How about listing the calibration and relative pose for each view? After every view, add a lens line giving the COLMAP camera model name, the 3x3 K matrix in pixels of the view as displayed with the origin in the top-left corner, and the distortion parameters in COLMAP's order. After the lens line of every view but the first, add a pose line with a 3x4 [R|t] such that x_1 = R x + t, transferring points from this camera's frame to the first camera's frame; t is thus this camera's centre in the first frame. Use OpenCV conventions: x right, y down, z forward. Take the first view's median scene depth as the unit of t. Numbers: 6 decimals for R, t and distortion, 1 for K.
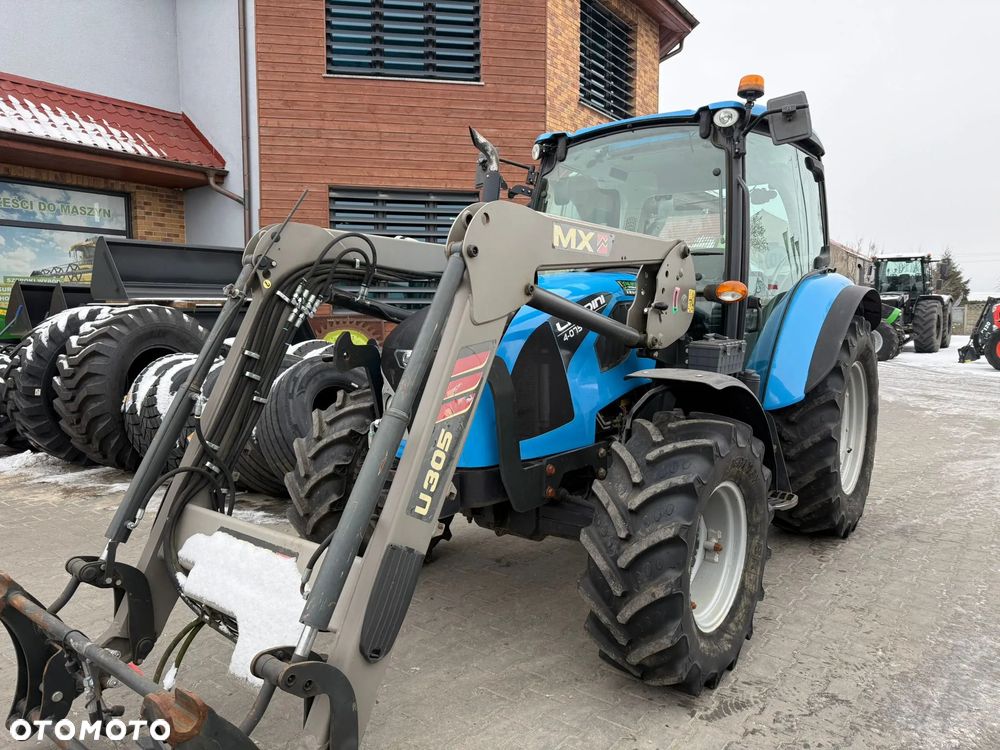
lens RADIAL K [[709.6, 0, 499.8], [0, 709.6, 368.2], [0, 0, 1]] dist [0.042811, -0.052149]
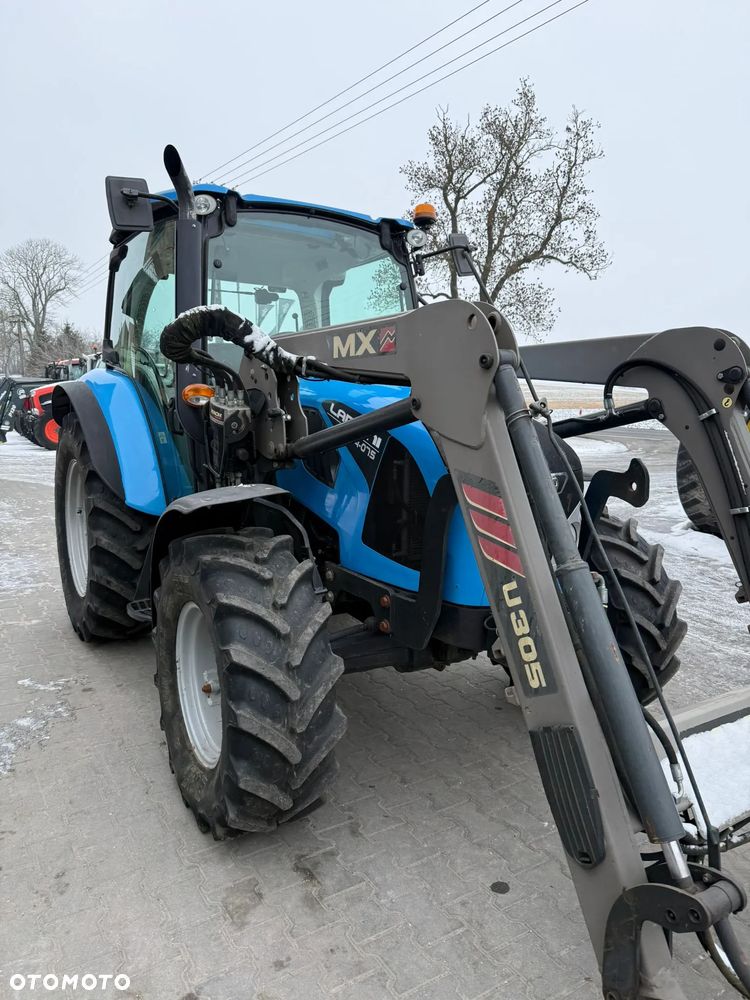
lens RADIAL K [[703.3, 0, 376.4], [0, 703.3, 487.0], [0, 0, 1]] dist [0.139029, -0.241946]
pose [[0.343810, -0.113693, 0.932131, -0.651969], [0.060093, 0.993273, 0.098986, -0.069963], [-0.937115, 0.021982, 0.348329, 0.578592]]
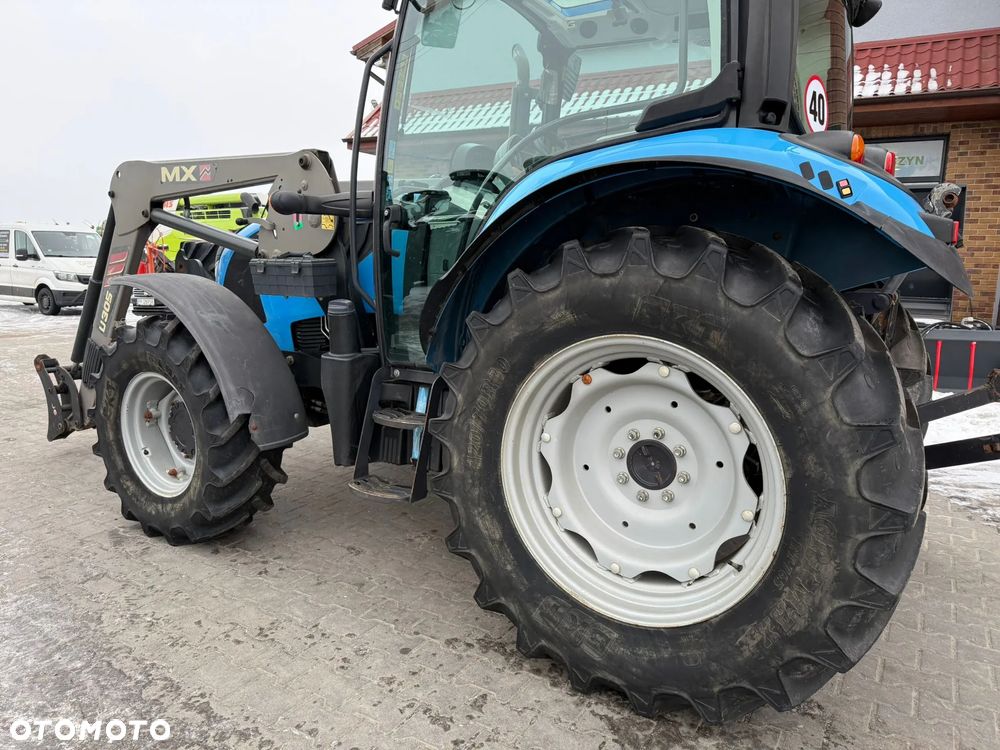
lens RADIAL K [[704.3, 0, 500.0], [0, 704.3, 375.0], [0, 0, 1]] dist [0.054817, -0.081282]
pose [[0.101677, 0.161131, -0.981682, 0.950057], [-0.104342, 0.983080, 0.150553, -0.043756], [0.989330, 0.087122, 0.116769, 0.898798]]
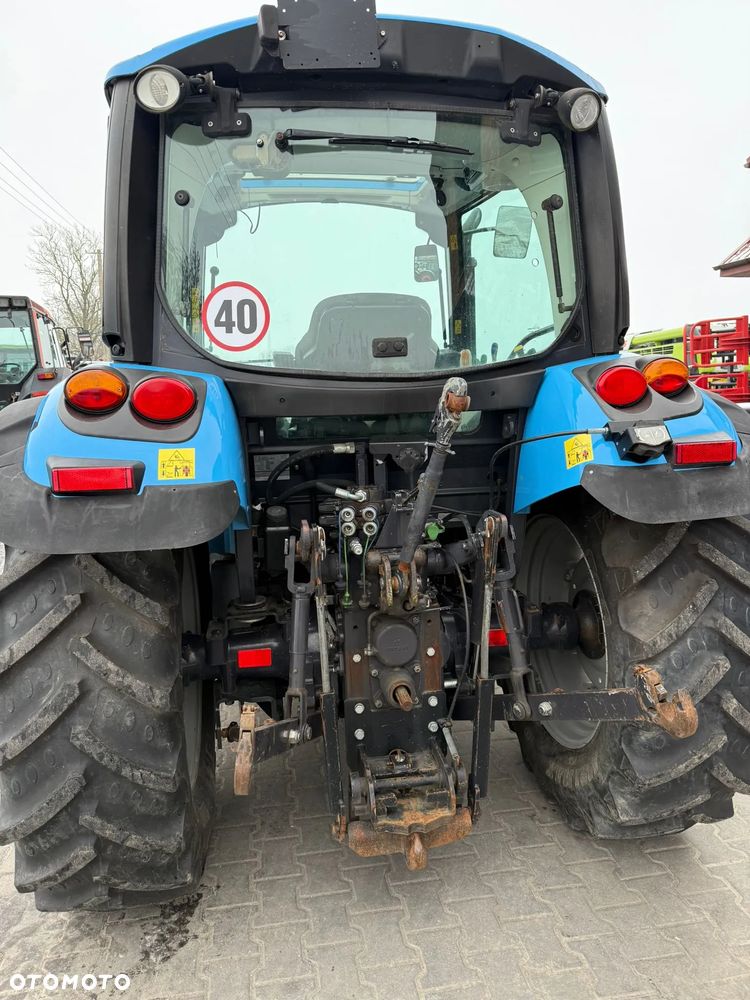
lens RADIAL K [[703.4, 0, 370.9], [0, 703.4, 489.4], [0, 0, 1]] dist [0.005406, -0.024654]
pose [[-0.685802, 0.119579, -0.717898, 0.728148], [-0.030952, 0.980725, 0.192925, -0.159455], [0.727130, 0.154529, -0.668882, 1.548455]]
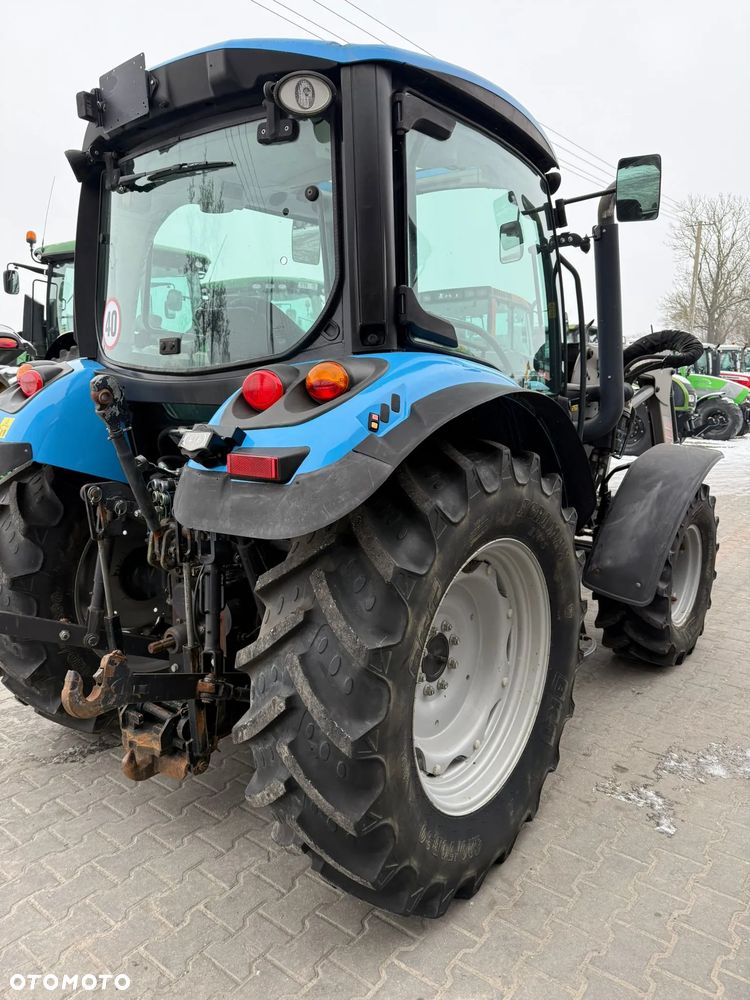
lens RADIAL K [[698.8, 0, 372.3], [0, 698.8, 490.9], [0, 0, 1]] dist [0.035295, -0.061238]
pose [[-0.999894, 0.001877, 0.014448, 0.208160], [0.005268, 0.971144, 0.238437, -0.182910], [-0.013583, 0.238488, -0.971051, 1.793971]]
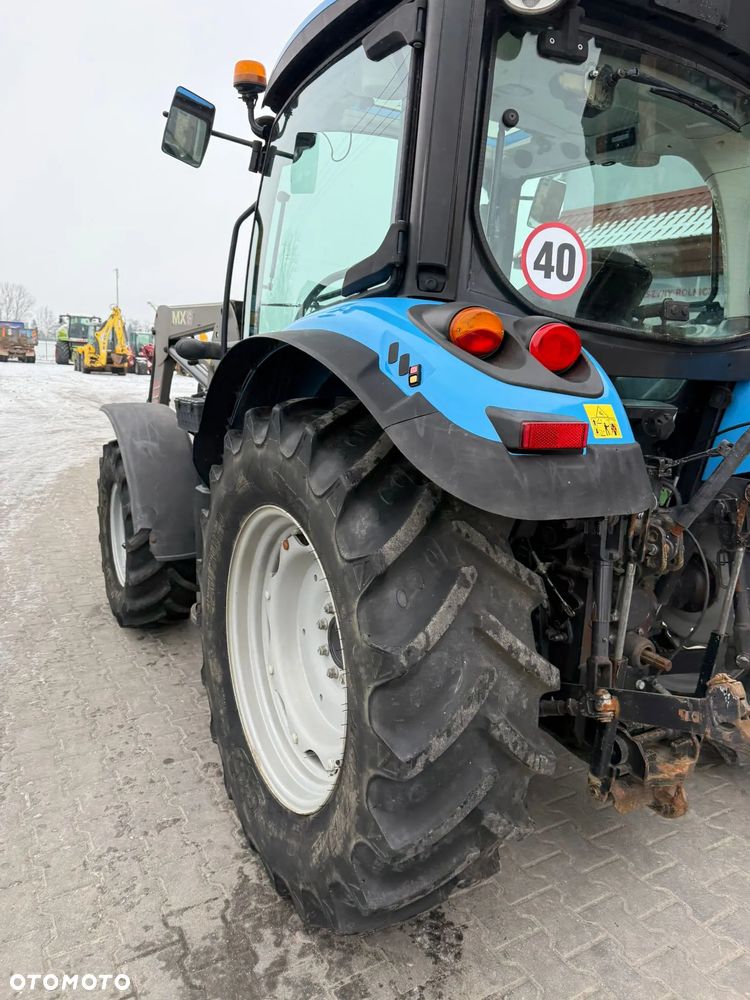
lens RADIAL K [[704.3, 0, 375.0], [0, 704.3, 500.0], [0, 0, 1]] dist [0.054817, -0.081282]
pose [[-0.376282, 0.162371, -0.912167, 0.893623], [-0.128915, 0.965771, 0.225092, -0.122843], [0.917493, 0.202290, -0.342470, 1.238960]]
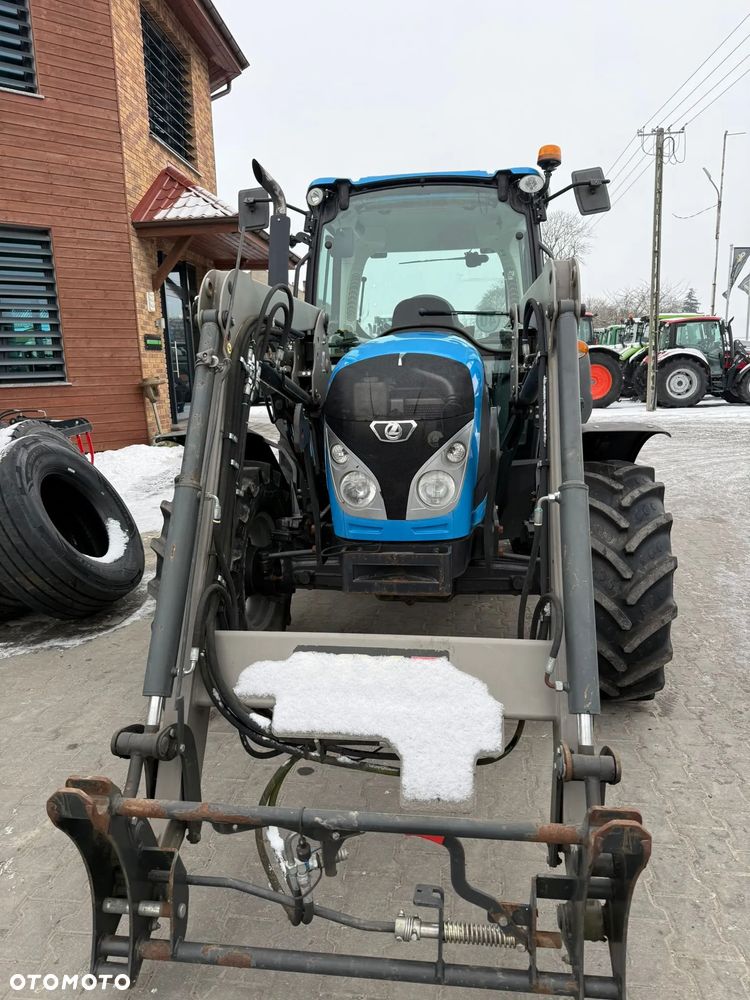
lens RADIAL K [[709.6, 0, 375.0], [0, 709.6, 500.0], [0, 0, 1]] dist [0.042811, -0.052149]
pose [[0.860293, -0.115261, 0.496599, -0.394258], [0.064006, 0.990819, 0.119088, -0.021942], [-0.505766, -0.070665, 0.859772, 0.143328]]
